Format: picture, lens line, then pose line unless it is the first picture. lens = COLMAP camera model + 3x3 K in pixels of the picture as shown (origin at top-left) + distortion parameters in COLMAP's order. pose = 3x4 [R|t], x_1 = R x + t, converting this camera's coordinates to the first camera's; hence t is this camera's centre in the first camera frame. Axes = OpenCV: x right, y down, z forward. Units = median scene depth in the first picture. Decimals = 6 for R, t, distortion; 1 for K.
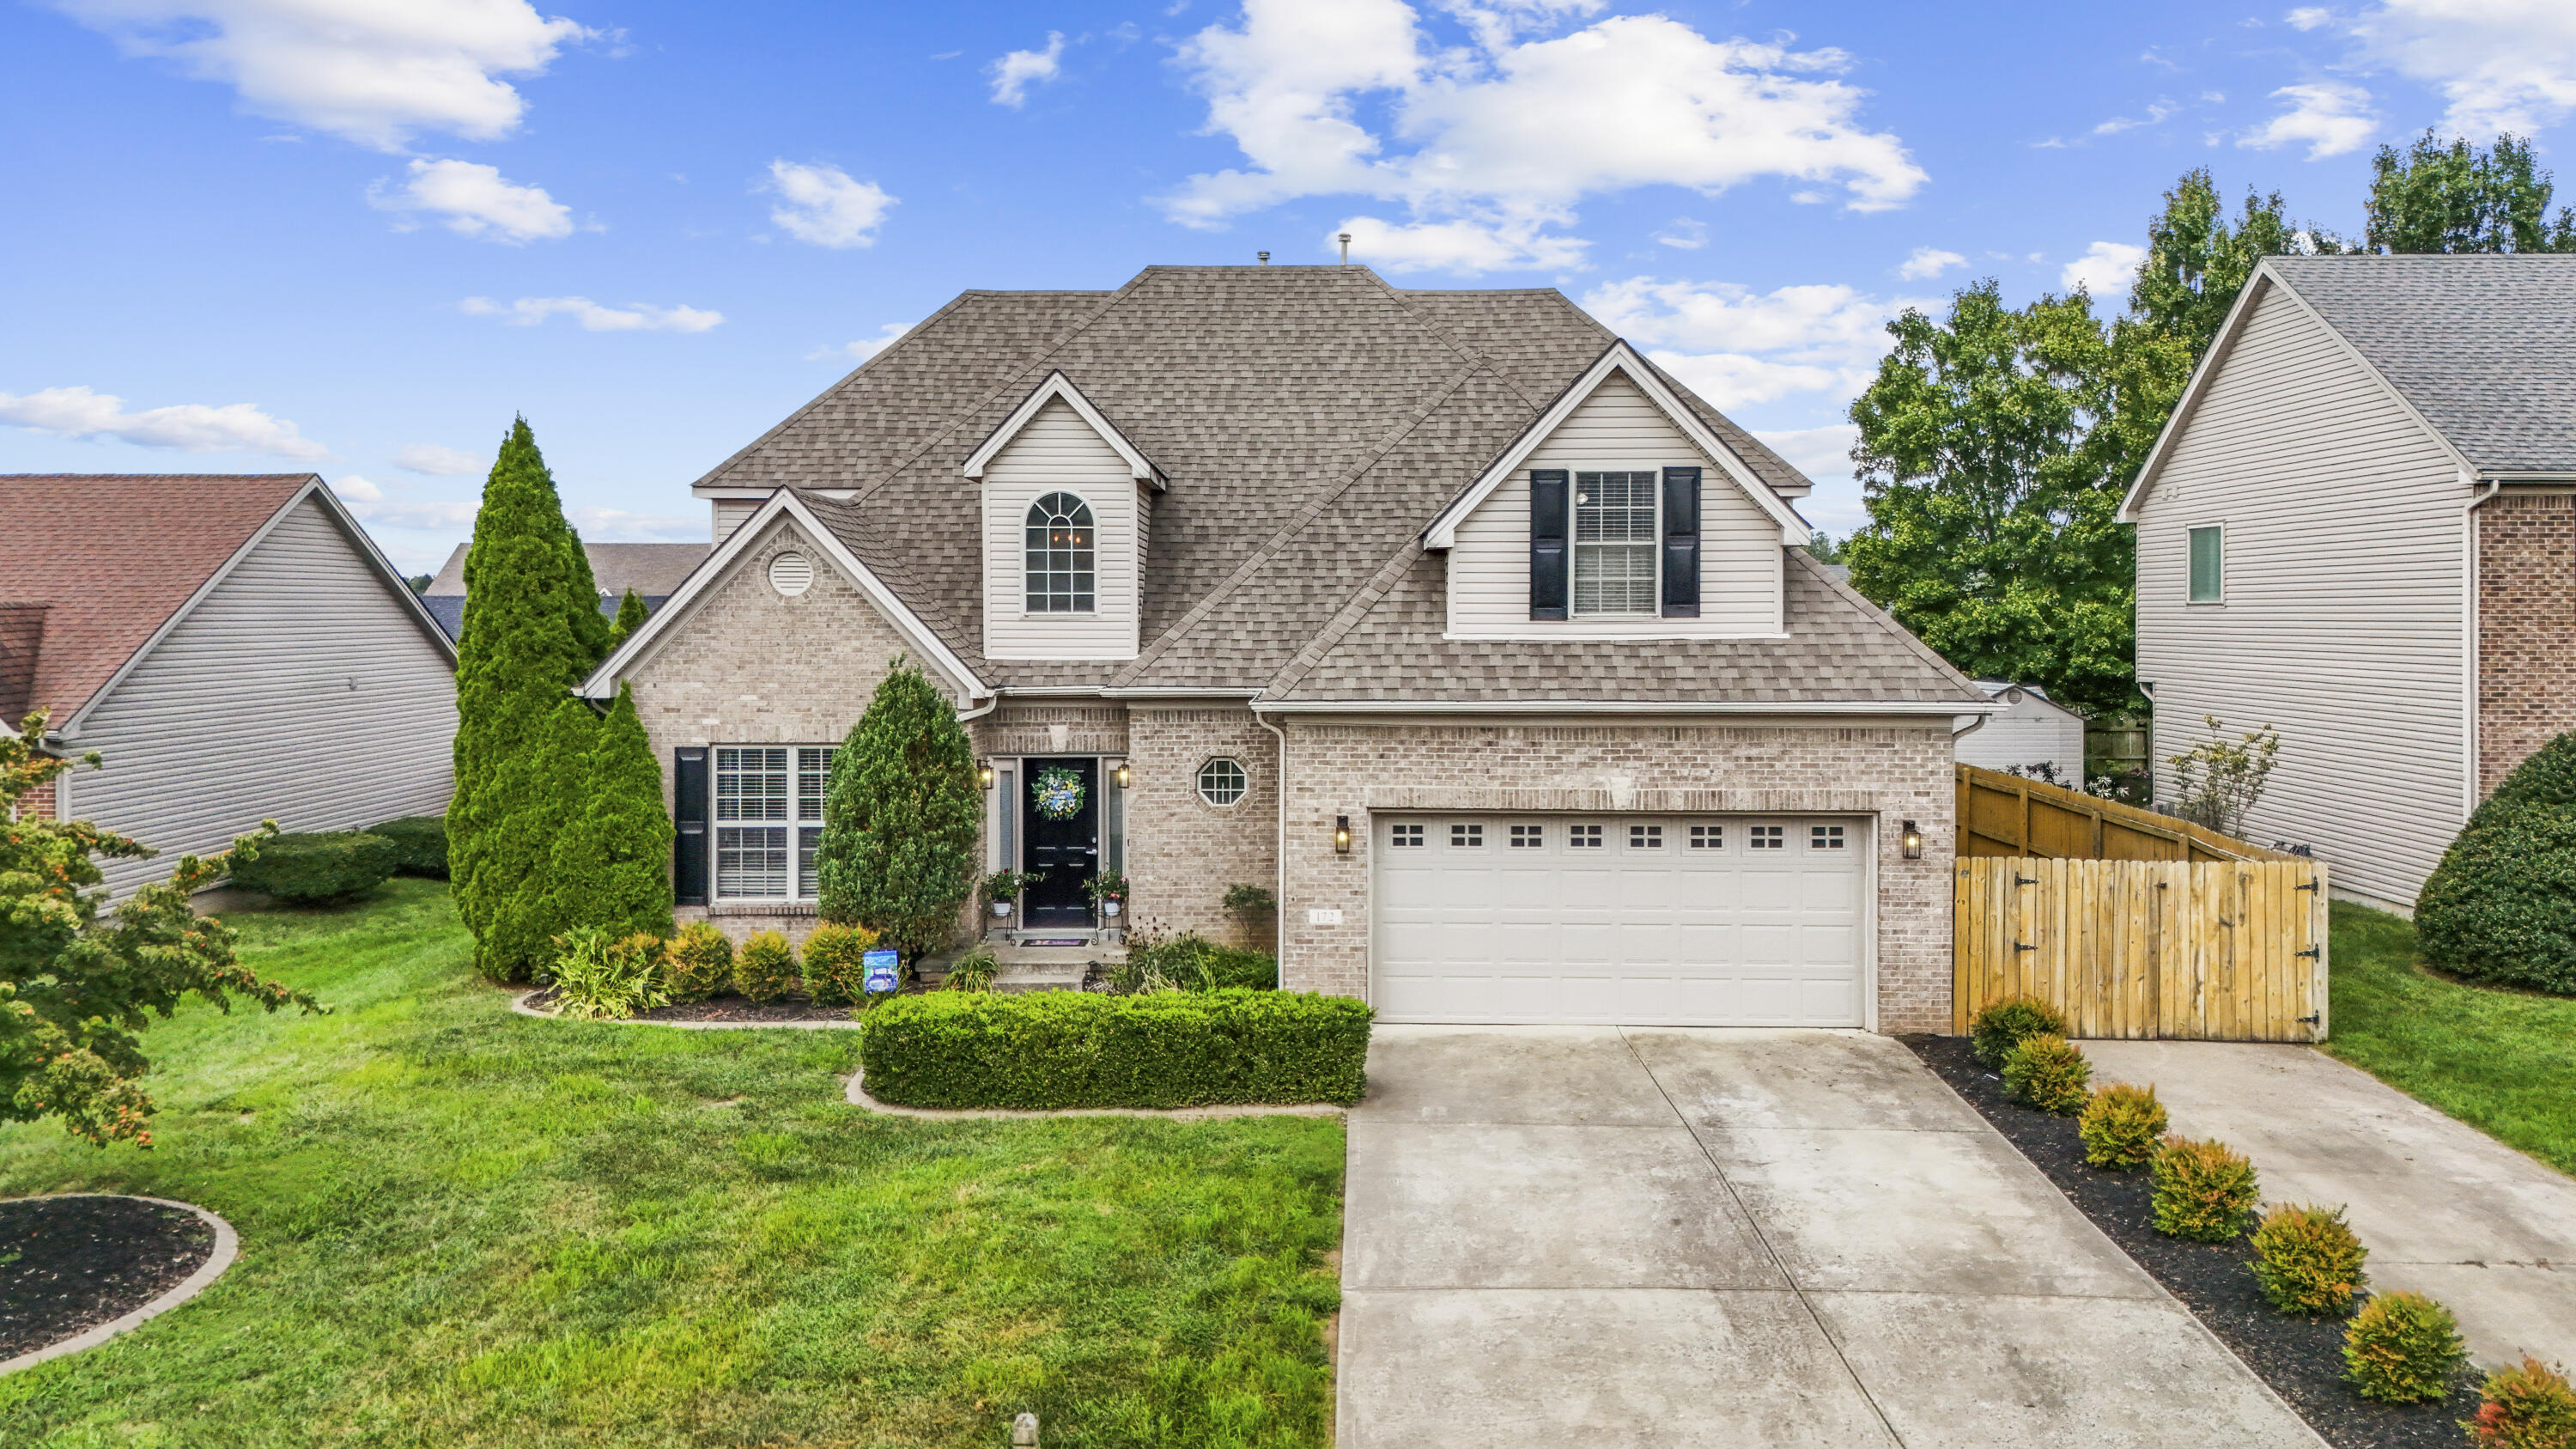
lens RADIAL K [[1975.2, 0, 1289.9], [0, 1975.2, 625.9], [0, 0, 1]] dist [0.000934, -0.000865]
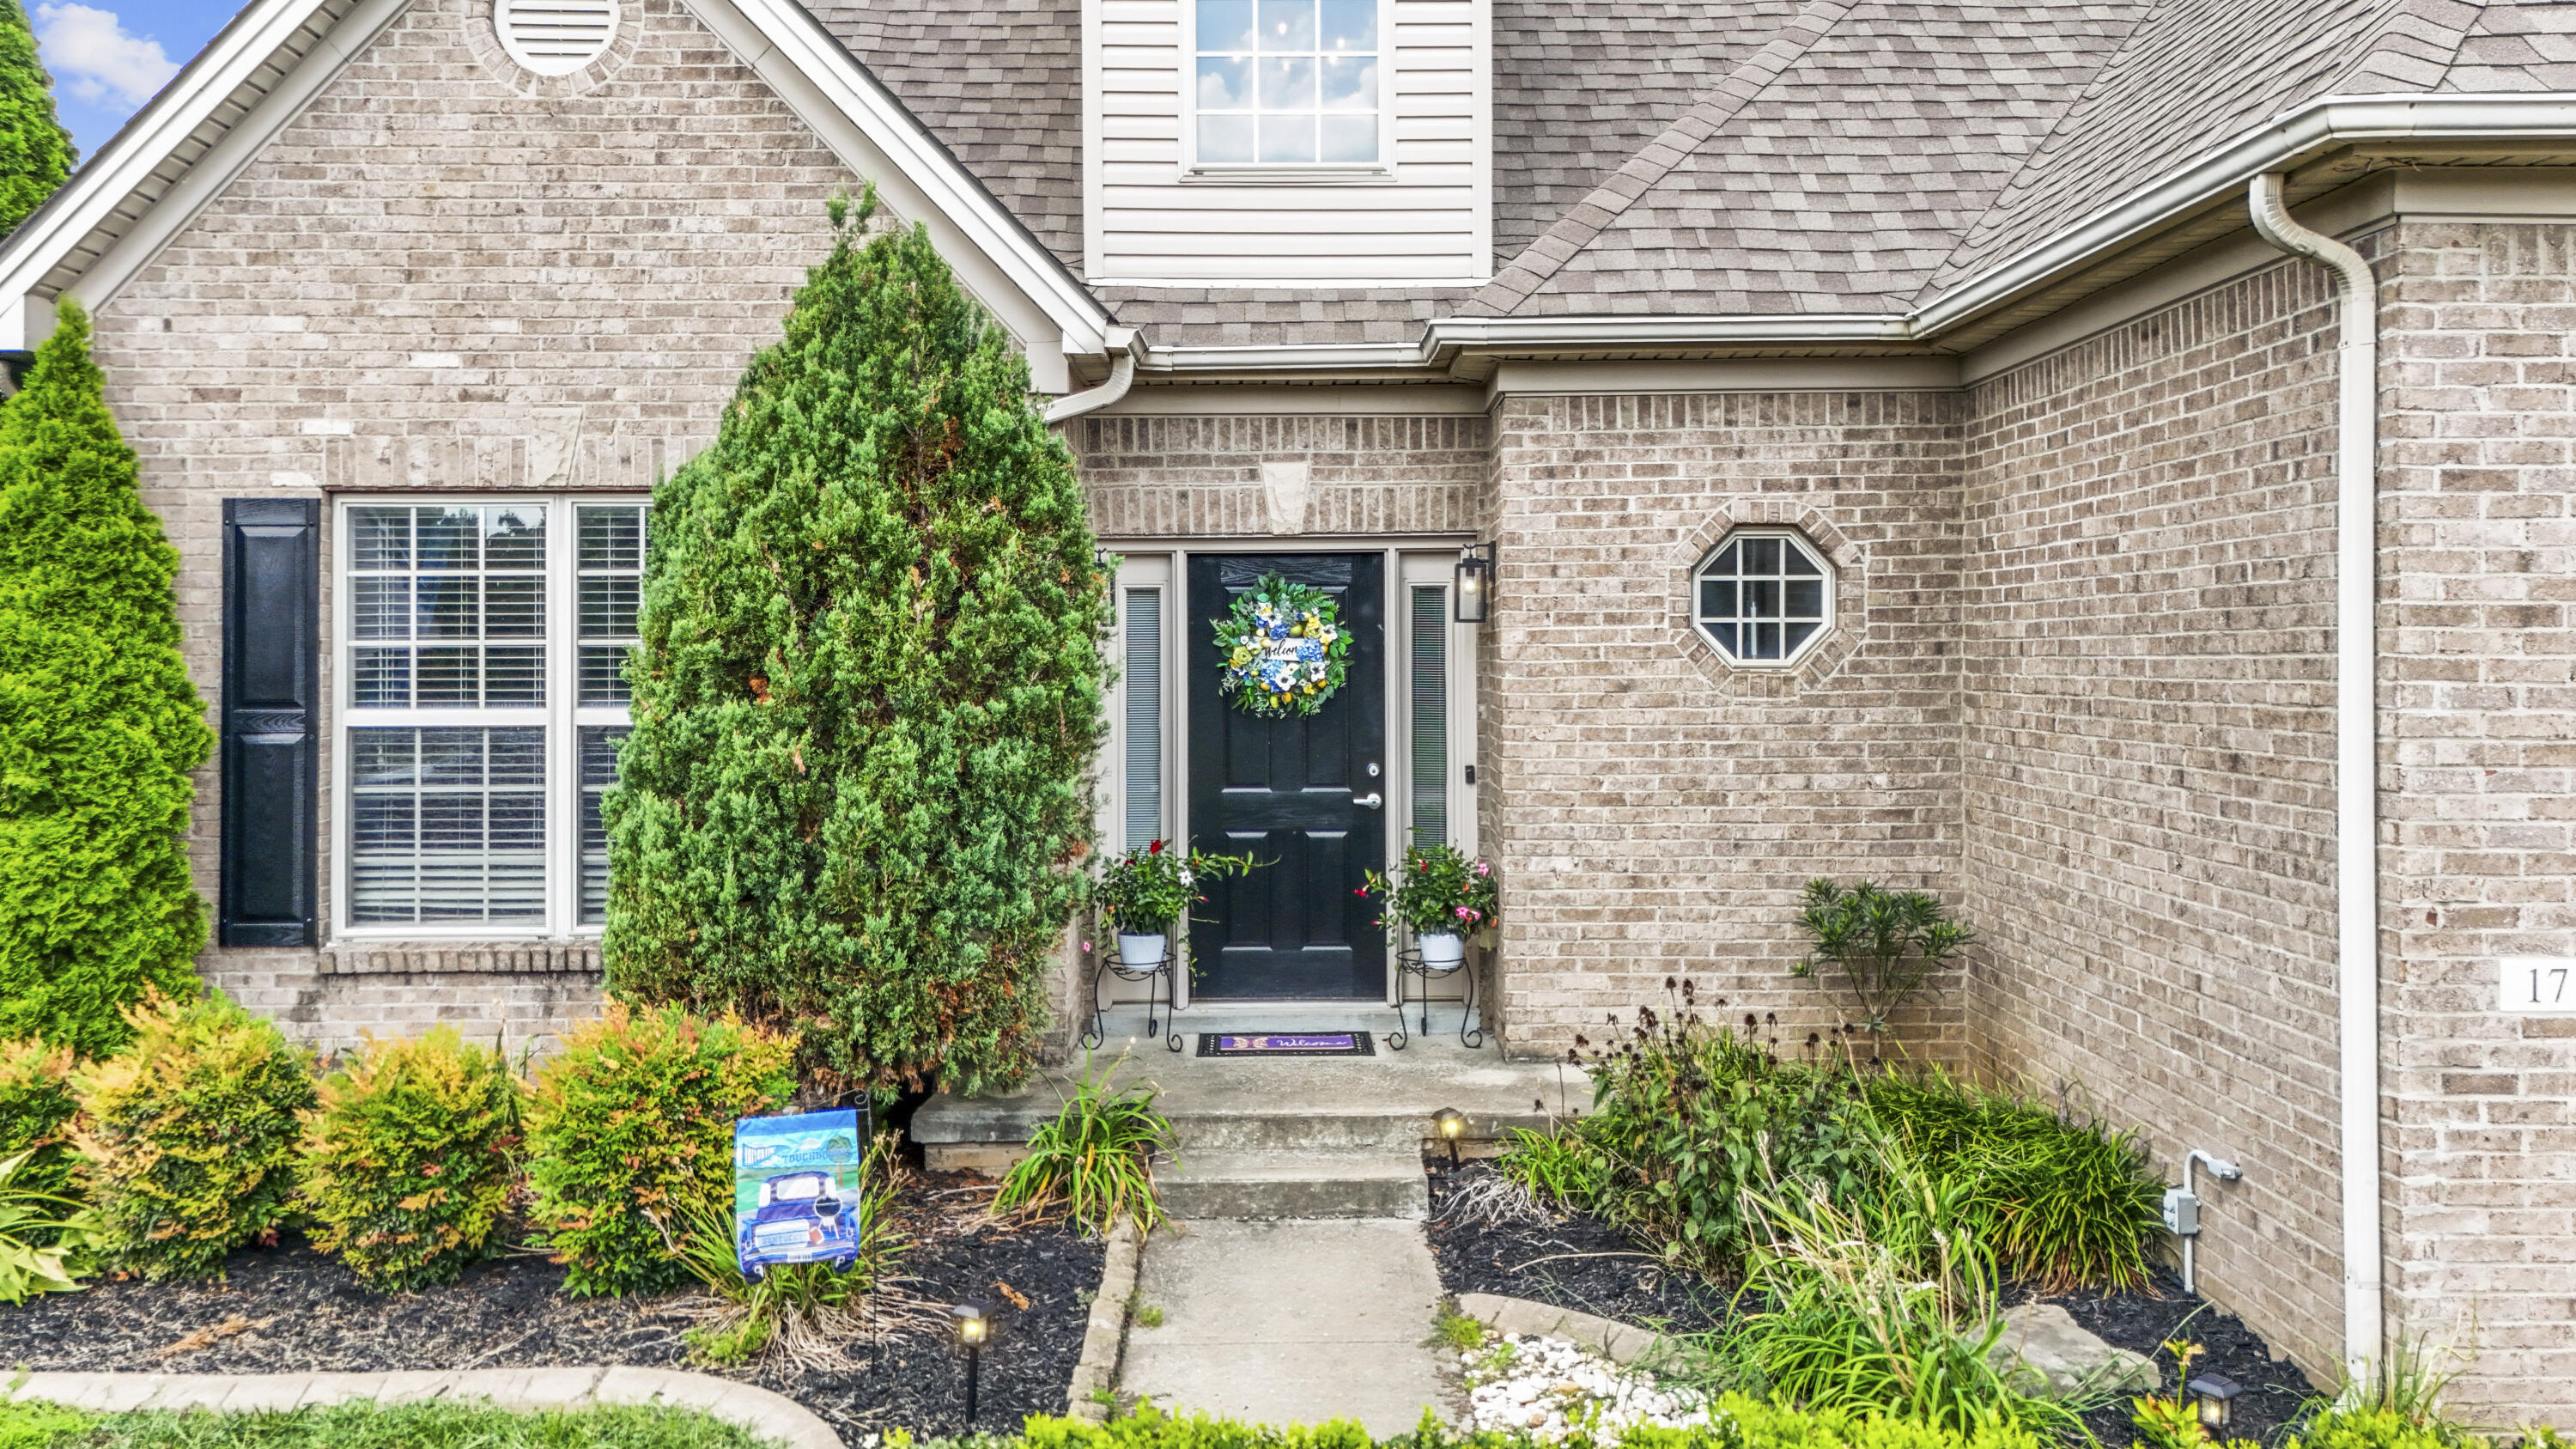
lens RADIAL K [[1894.9, 0, 1220.8], [0, 1894.9, 656.0], [0, 0, 1]] dist [0.029025, -0.001588]
pose [[0.999986, -0.003744, -0.003656, -0.141054], [0.003709, 0.999949, -0.009428, 0.099728], [0.003691, 0.009414, 0.999949, 0.704680]]
